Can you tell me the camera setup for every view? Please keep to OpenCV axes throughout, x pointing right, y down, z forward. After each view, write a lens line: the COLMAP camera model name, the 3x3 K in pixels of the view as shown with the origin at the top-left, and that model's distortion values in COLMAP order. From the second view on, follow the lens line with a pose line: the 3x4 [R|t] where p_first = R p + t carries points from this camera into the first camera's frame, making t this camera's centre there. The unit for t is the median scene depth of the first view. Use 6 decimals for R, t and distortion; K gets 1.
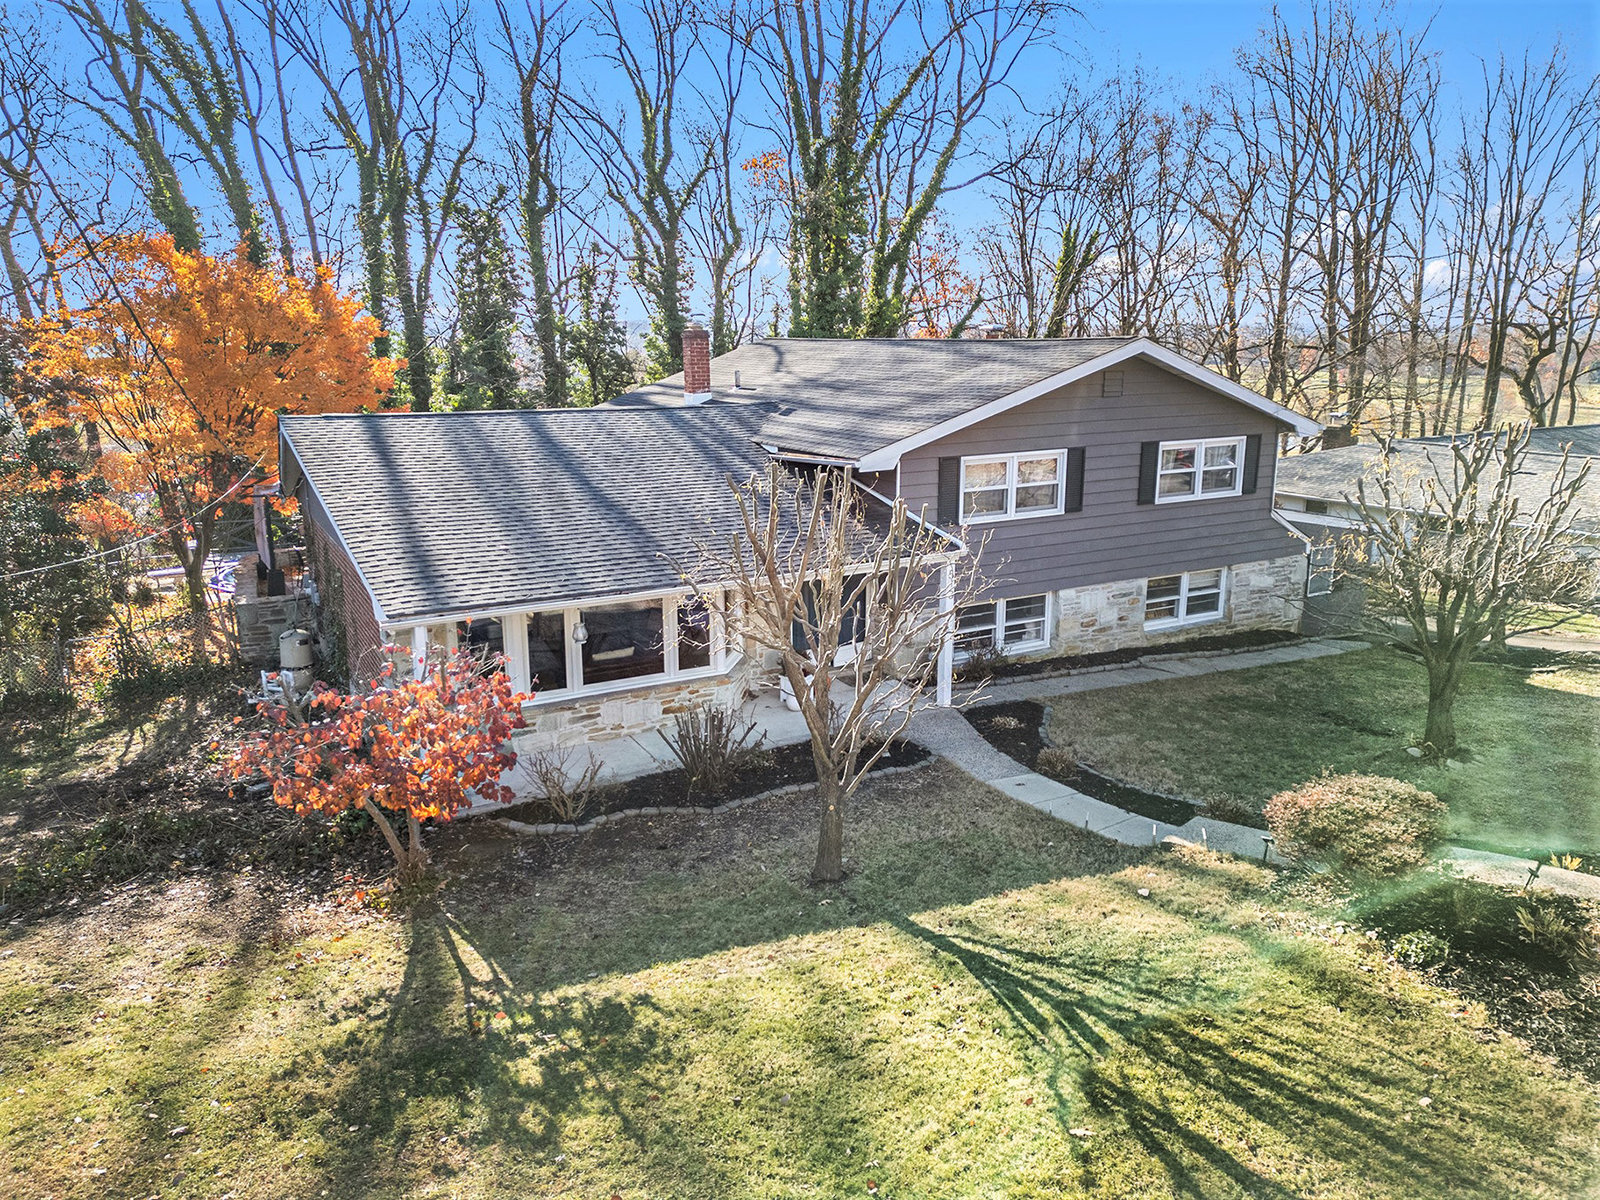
lens RADIAL K [[1106.1, 0, 800.0], [0, 1106.1, 600.0], [0, 0, 1]] dist [0.074712, -0.075451]
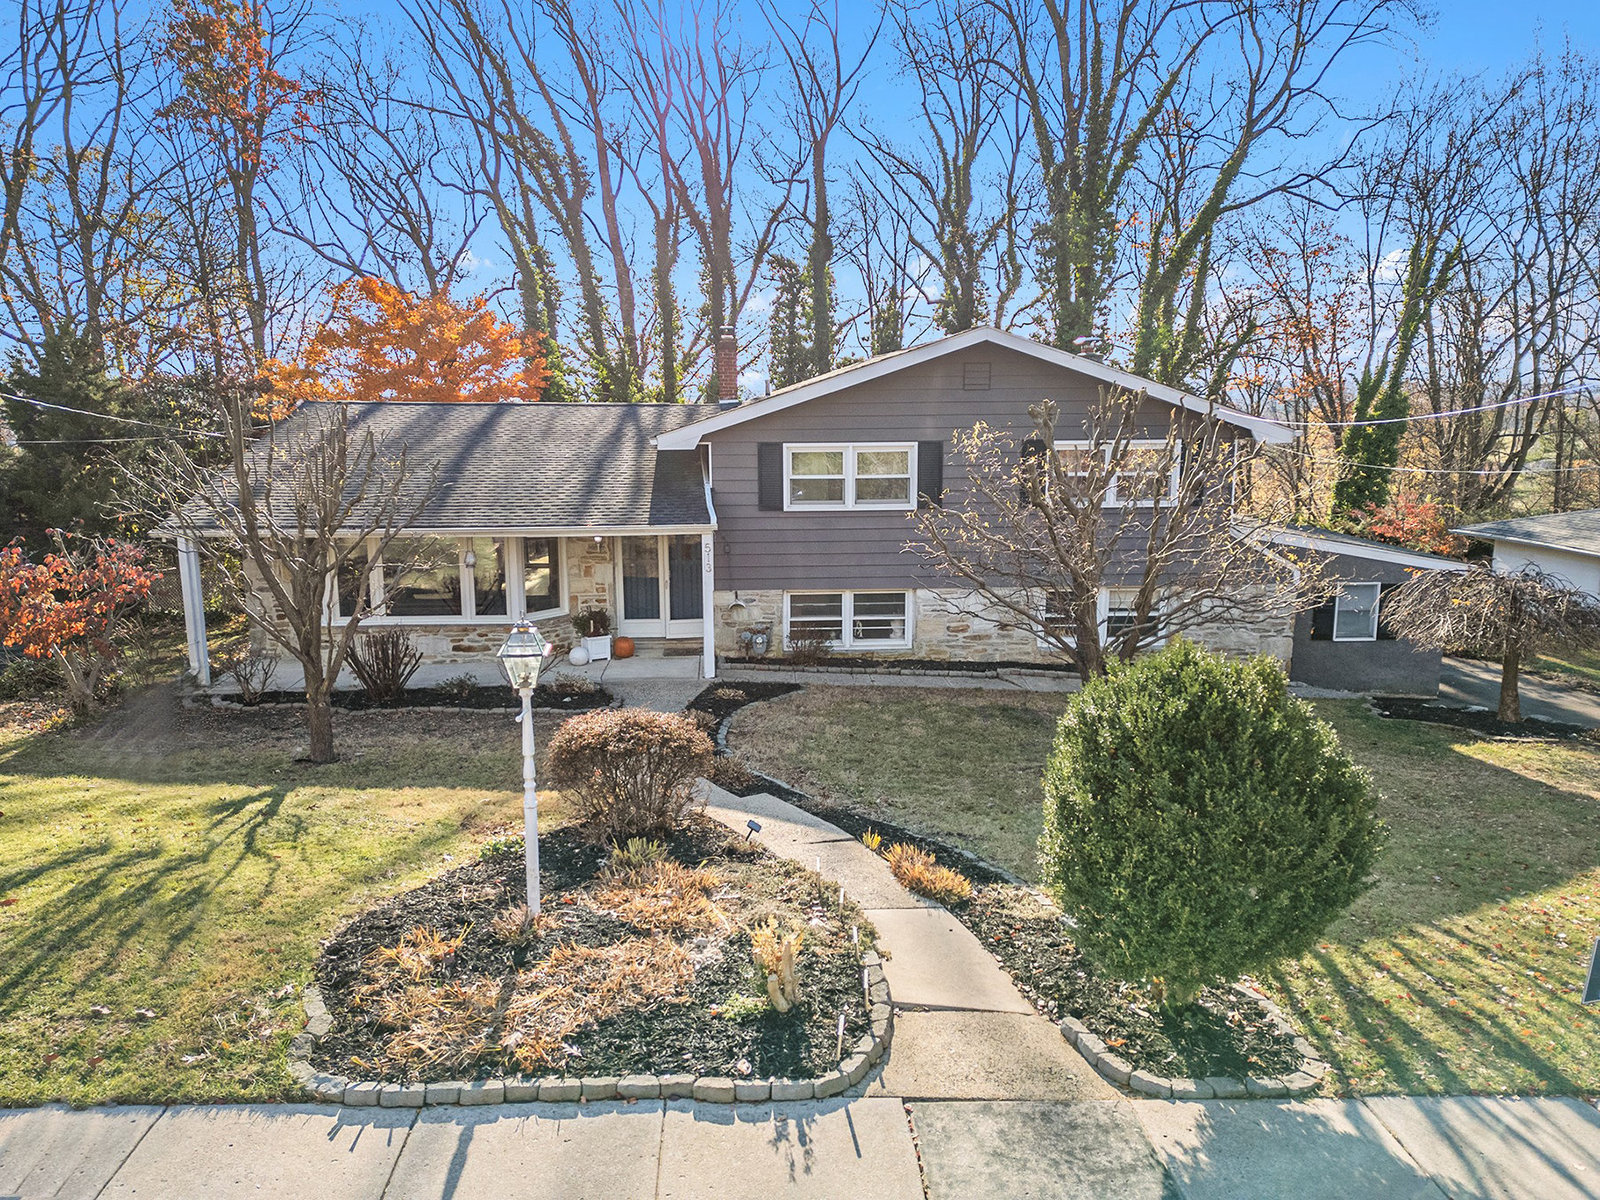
lens RADIAL K [[1106.1, 0, 800.0], [0, 1106.1, 600.0], [0, 0, 1]] dist [0.074712, -0.075451]
pose [[0.900629, 0.076848, -0.427740, 0.545555], [-0.099416, 0.994574, -0.030639, 0.039829], [0.423065, 0.070118, 0.903382, 0.083955]]
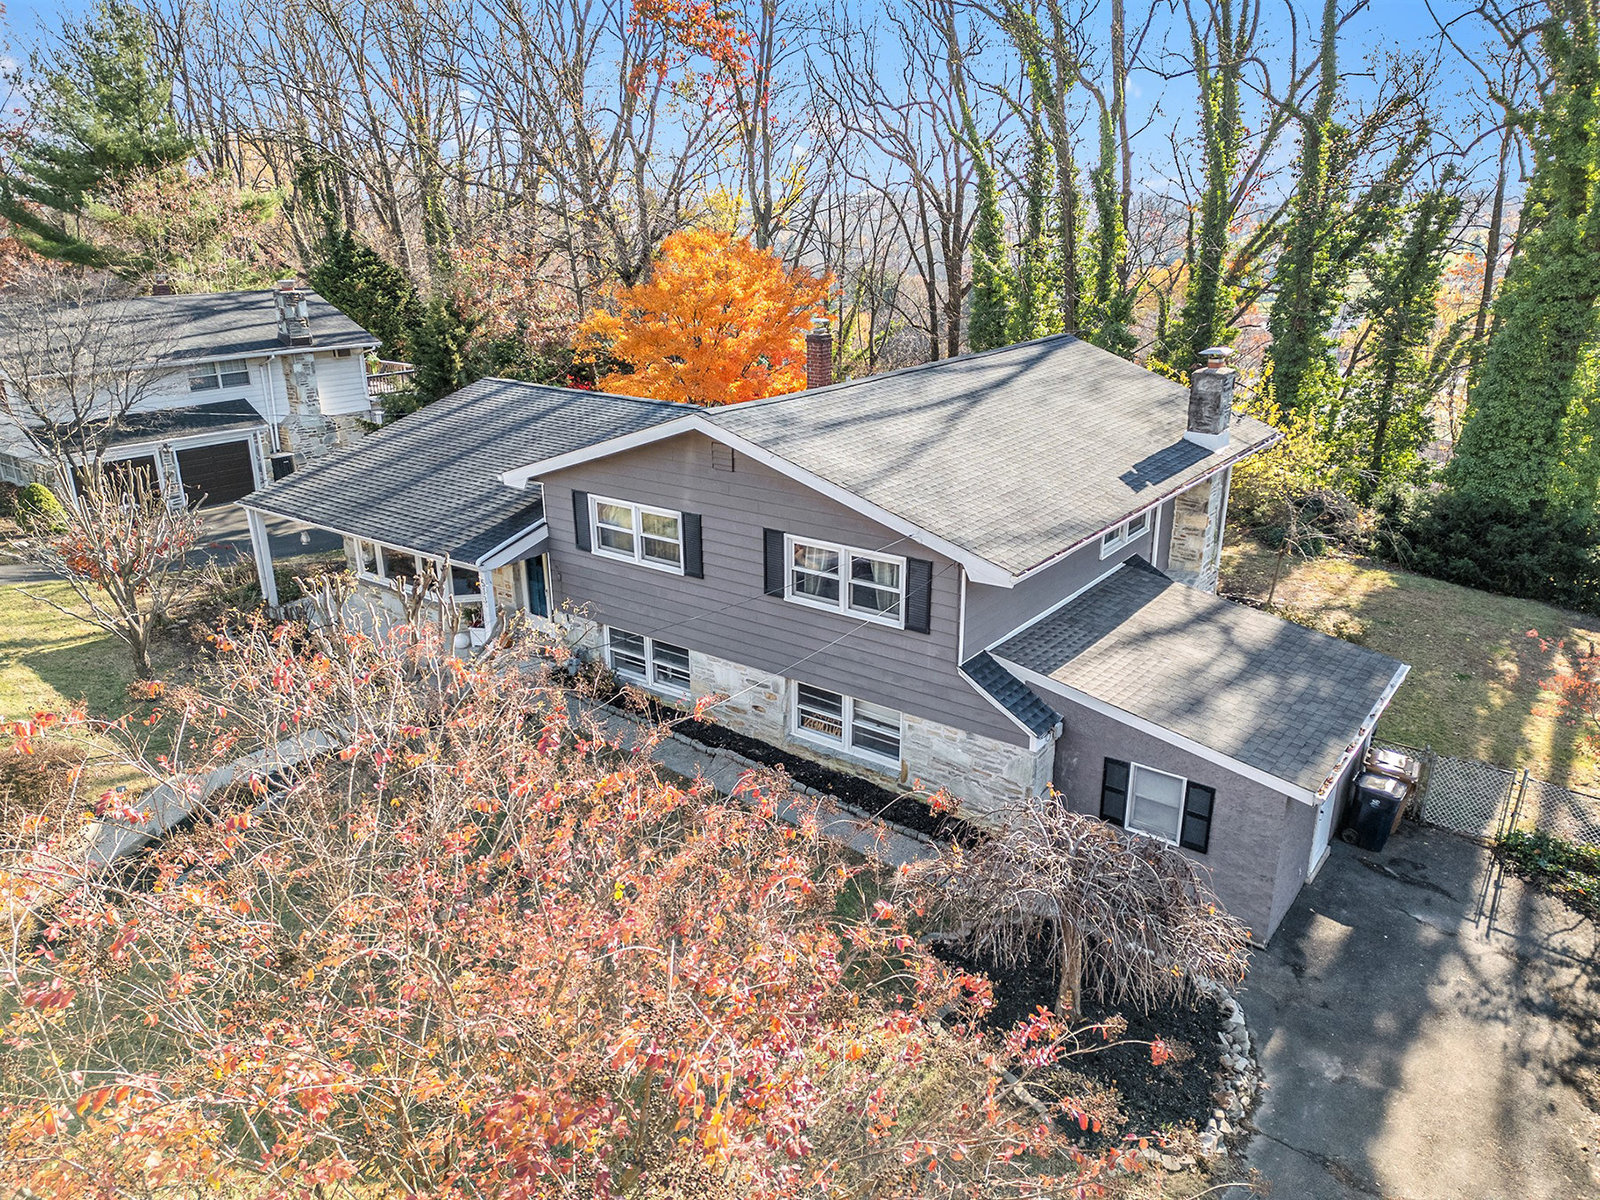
lens RADIAL K [[1101.0, 0, 806.1], [0, 1101.0, 616.6], [0, 0, 1]] dist [0.063311, -0.046312]
pose [[0.405697, 0.313891, -0.858419, 1.095314], [-0.210360, 0.946035, 0.246510, -0.296597], [0.889471, 0.080569, 0.449834, 0.634820]]
